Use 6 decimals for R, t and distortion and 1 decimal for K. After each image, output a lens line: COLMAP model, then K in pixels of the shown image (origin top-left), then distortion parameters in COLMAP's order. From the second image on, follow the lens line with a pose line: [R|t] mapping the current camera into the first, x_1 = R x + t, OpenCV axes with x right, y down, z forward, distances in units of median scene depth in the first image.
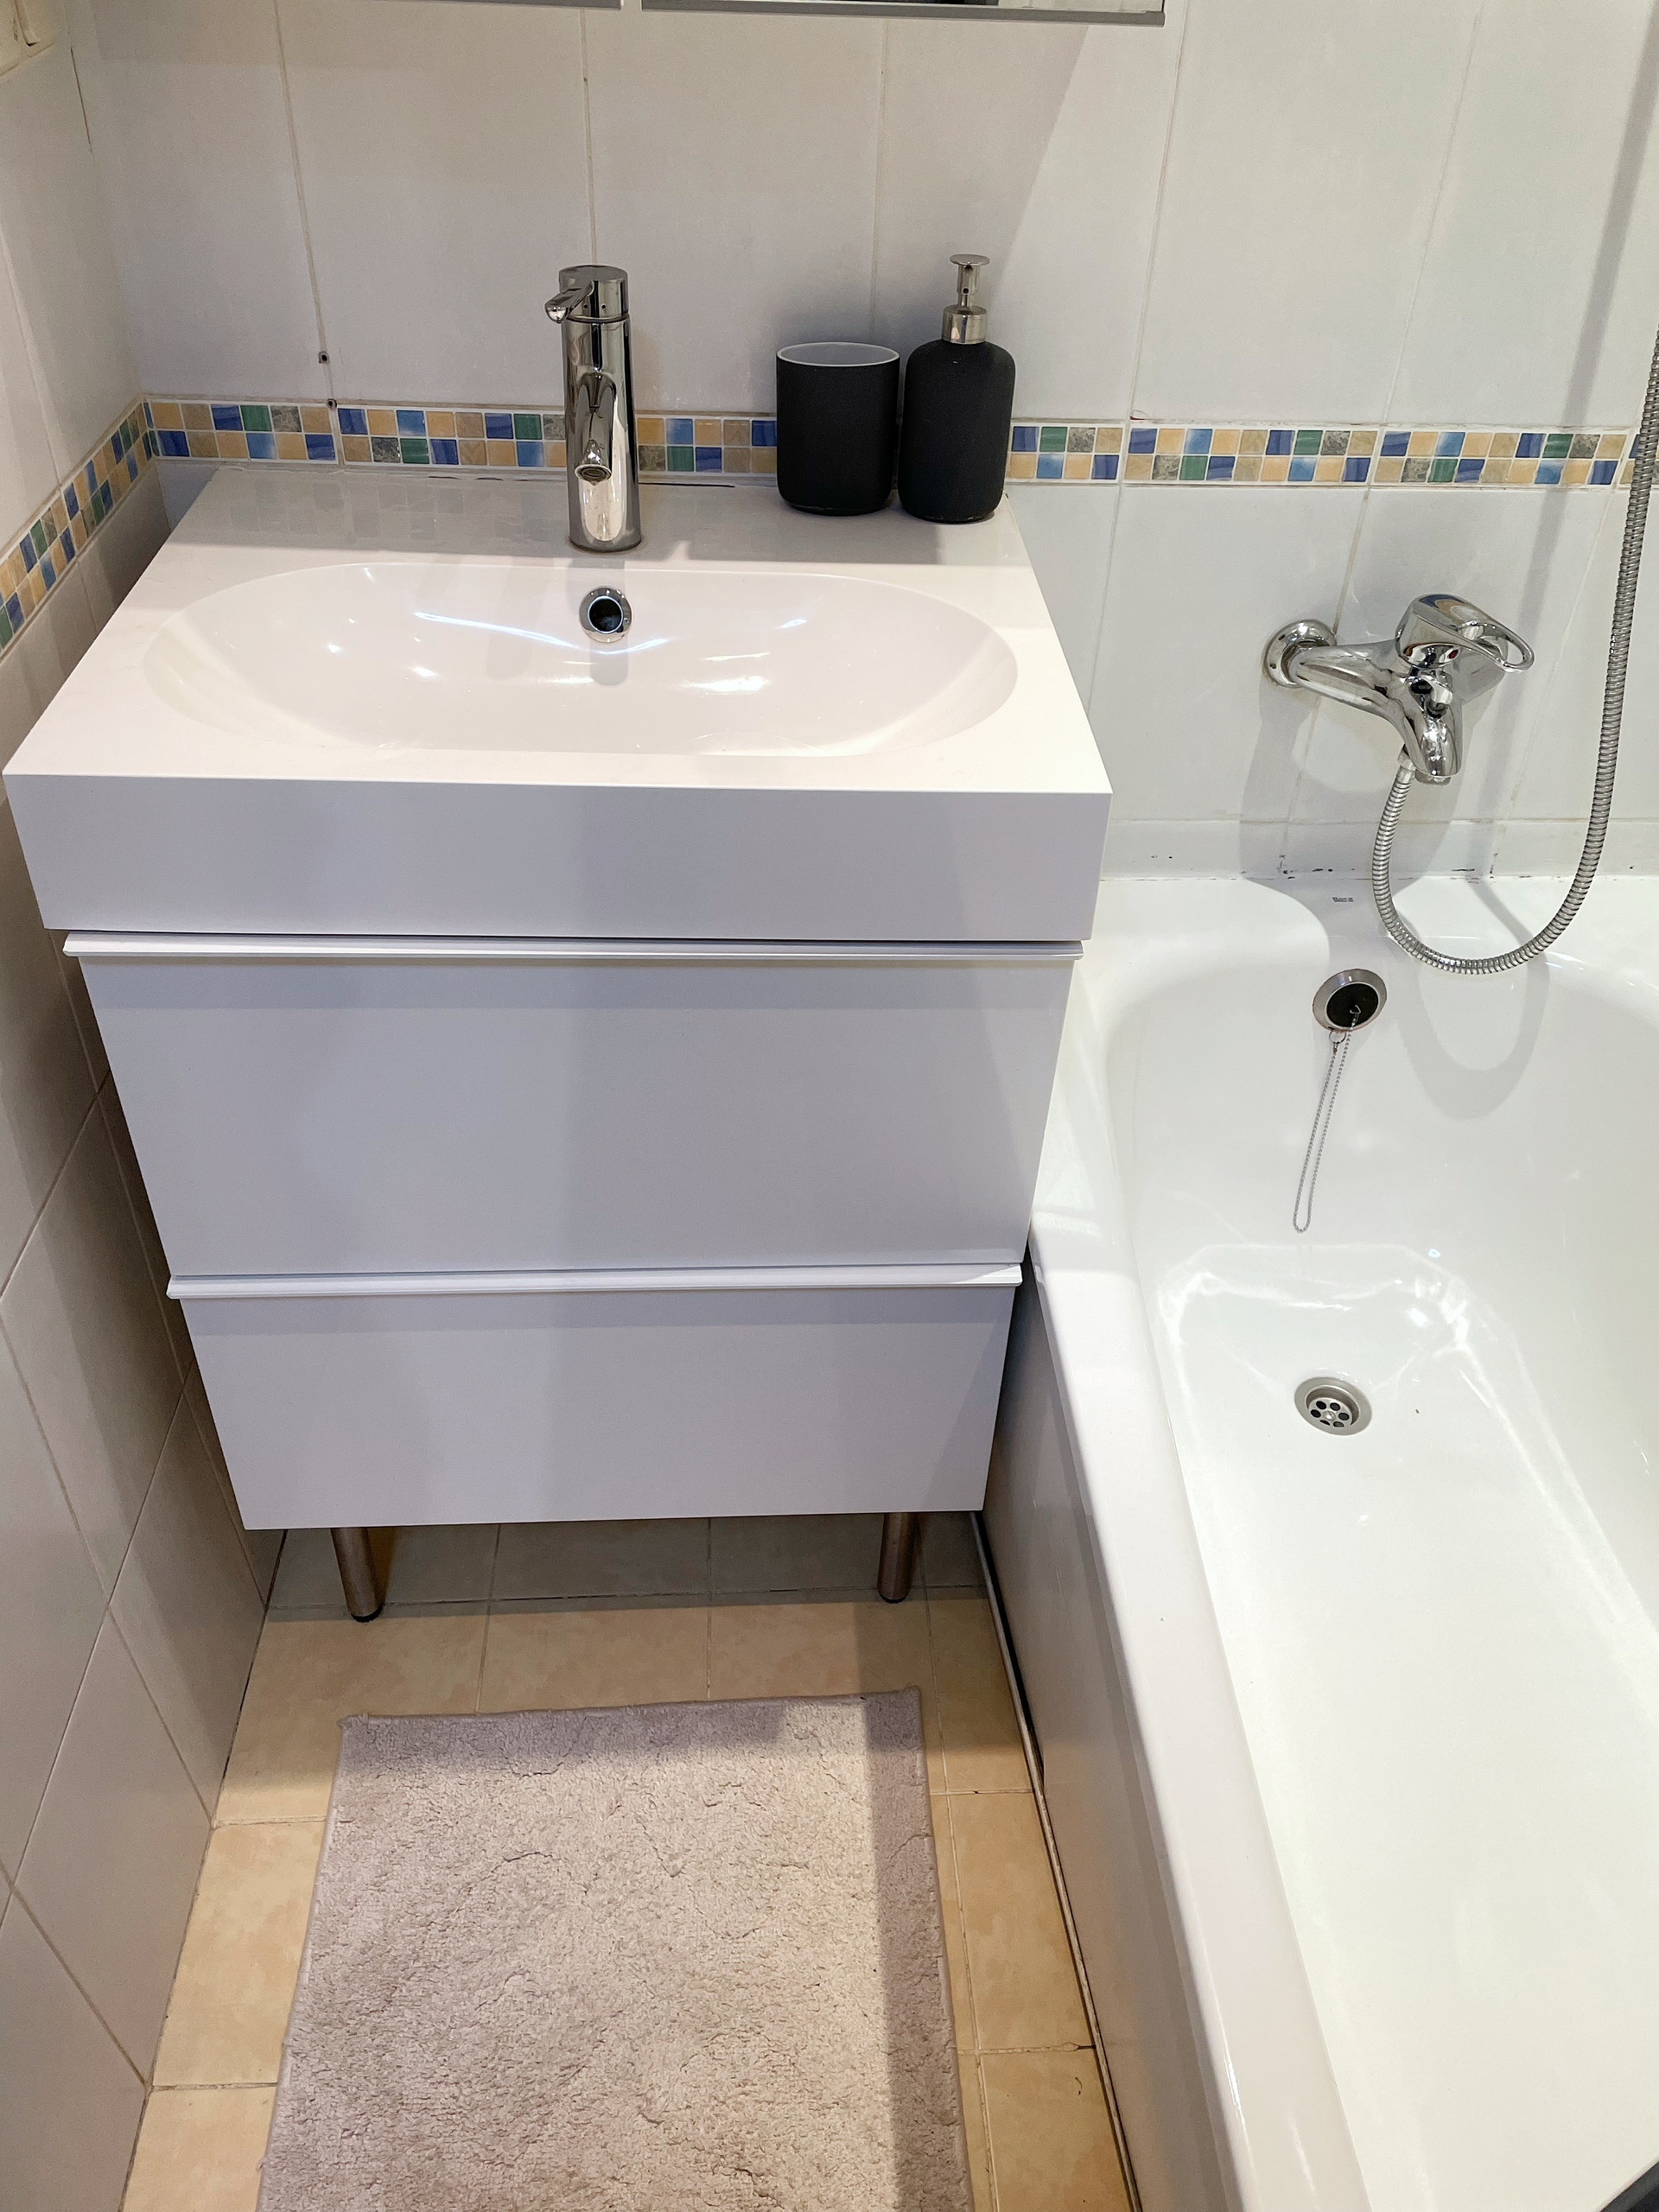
lens RADIAL K [[1671.8, 0, 844.0], [0, 1671.8, 1093.4], [0, 0, 1]] dist [0.087458, -0.111961]
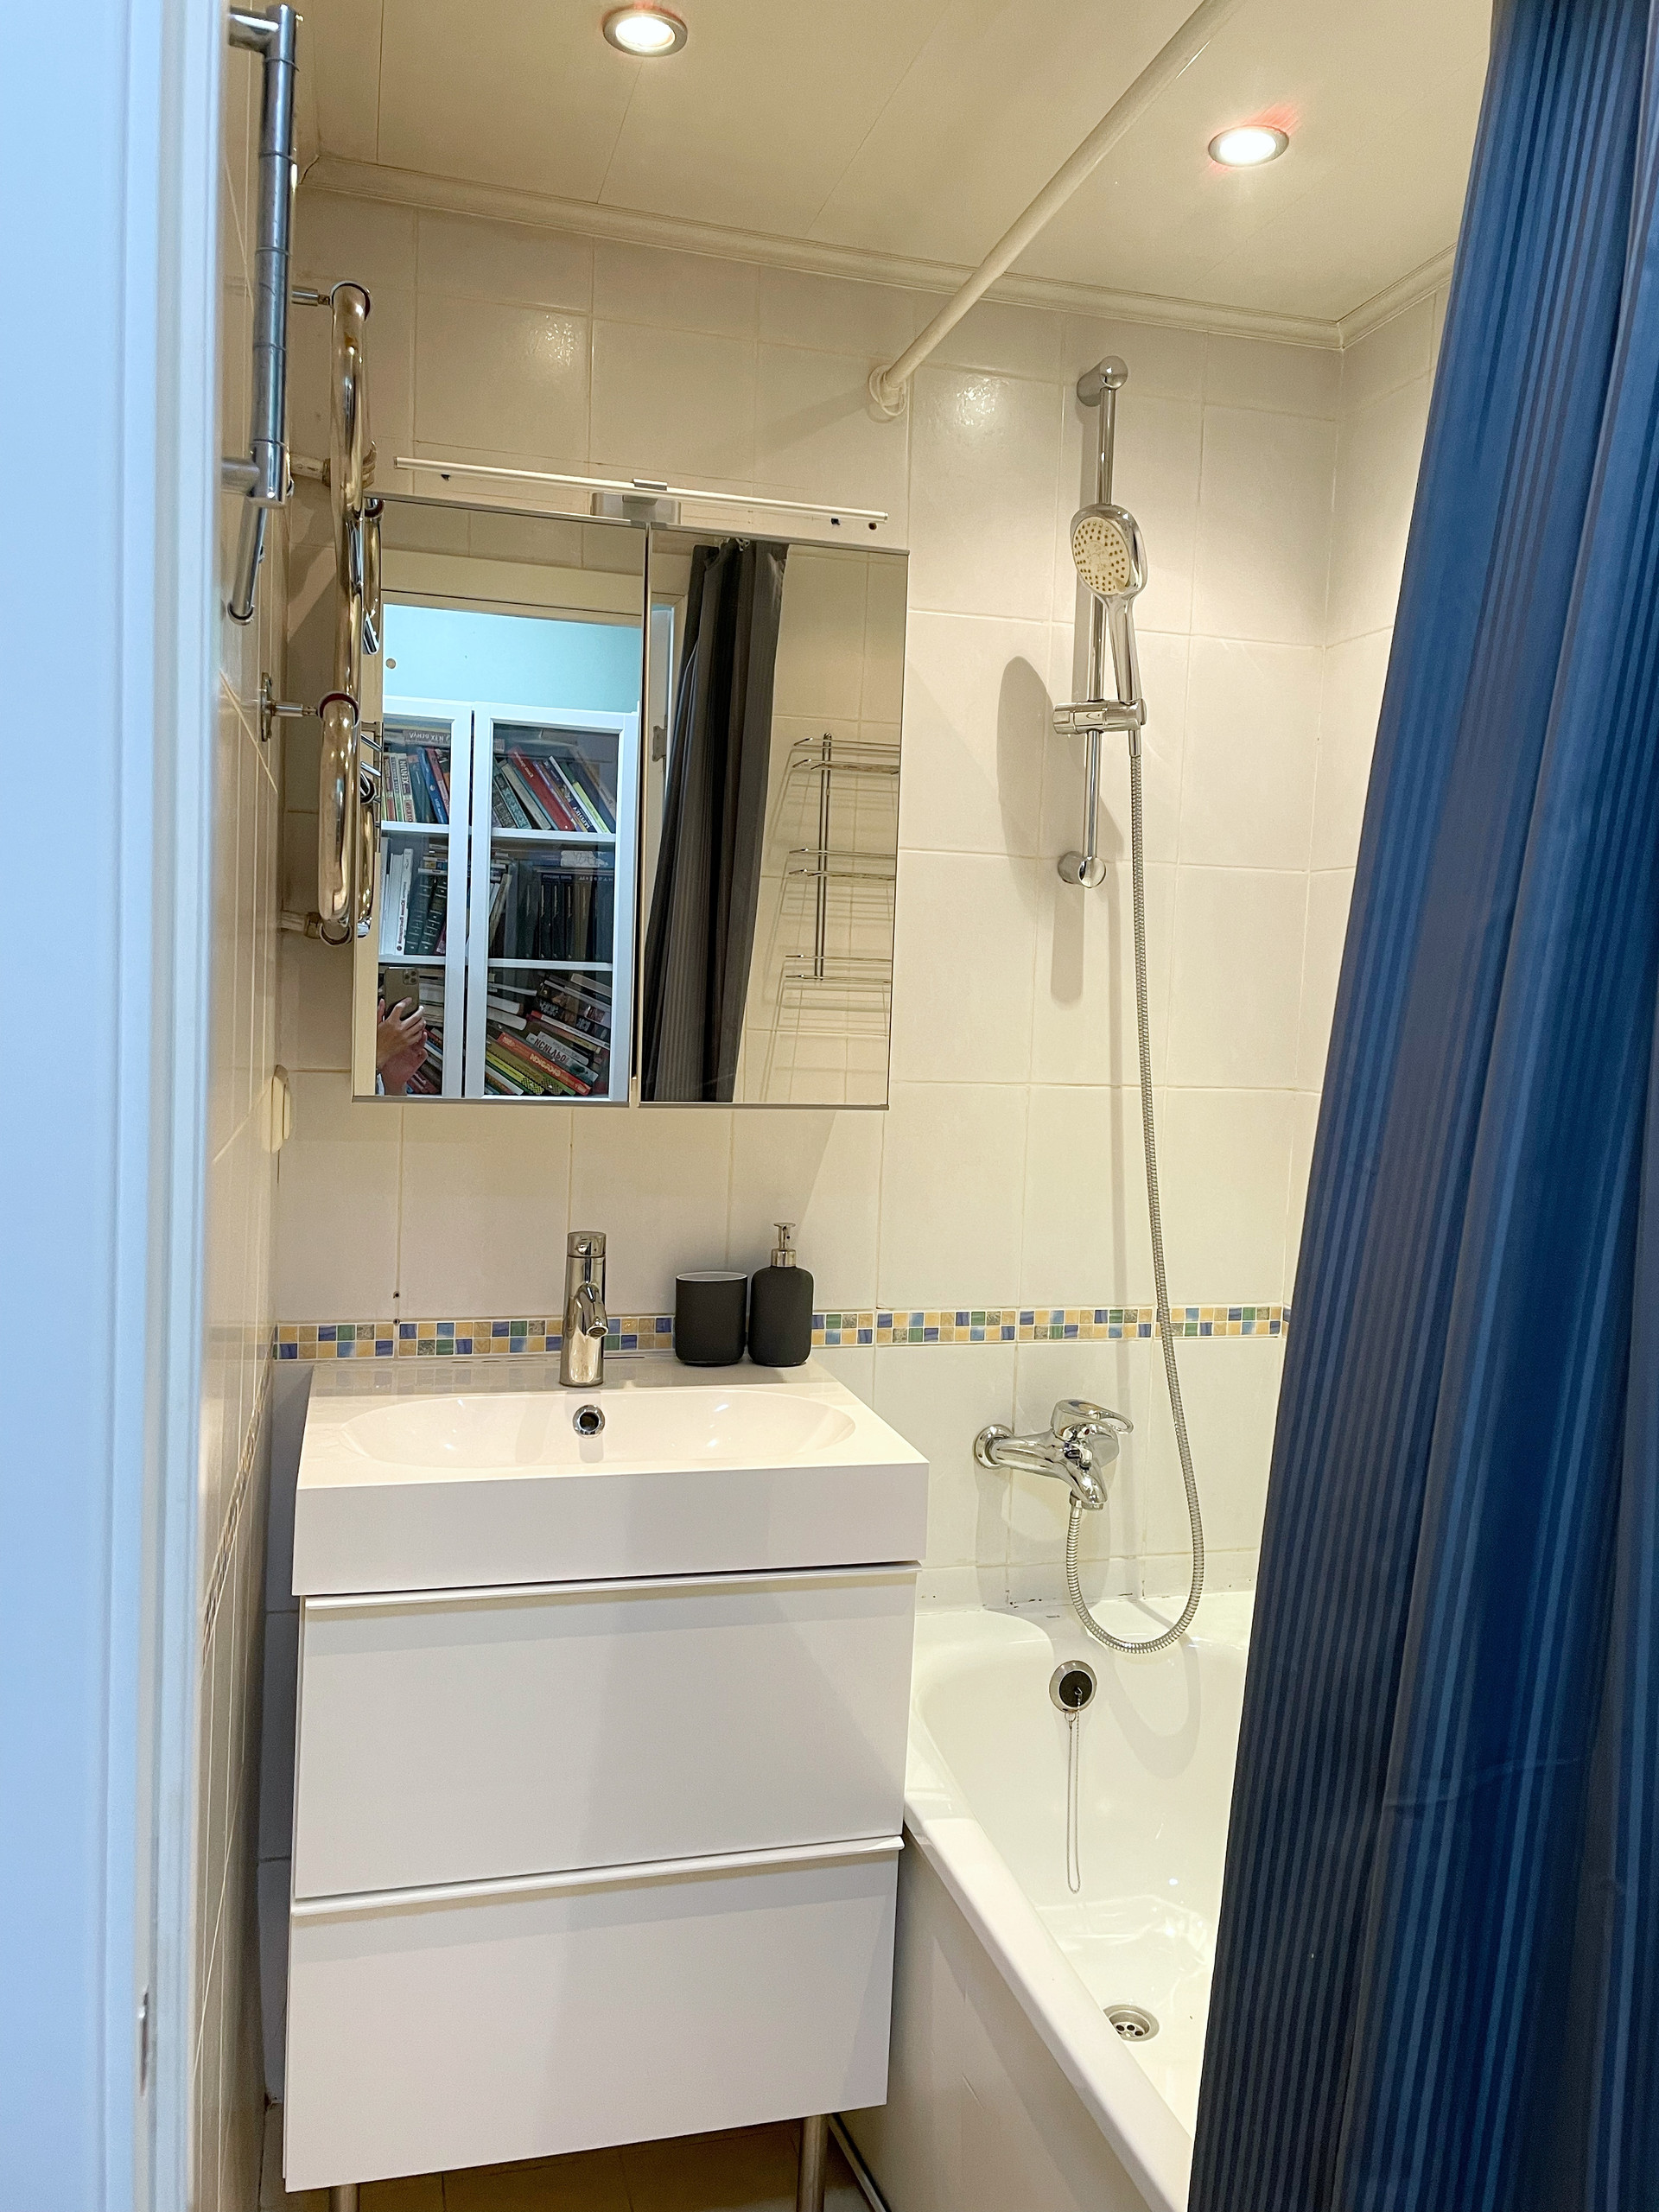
lens RADIAL K [[1671.8, 0, 844.0], [0, 1671.8, 1093.4], [0, 0, 1]] dist [0.087458, -0.111961]
pose [[0.974558, -0.016832, 0.223502, -0.228609], [0.139649, 0.825565, -0.546755, 0.328558], [-0.175312, 0.564056, 0.806912, -0.458806]]
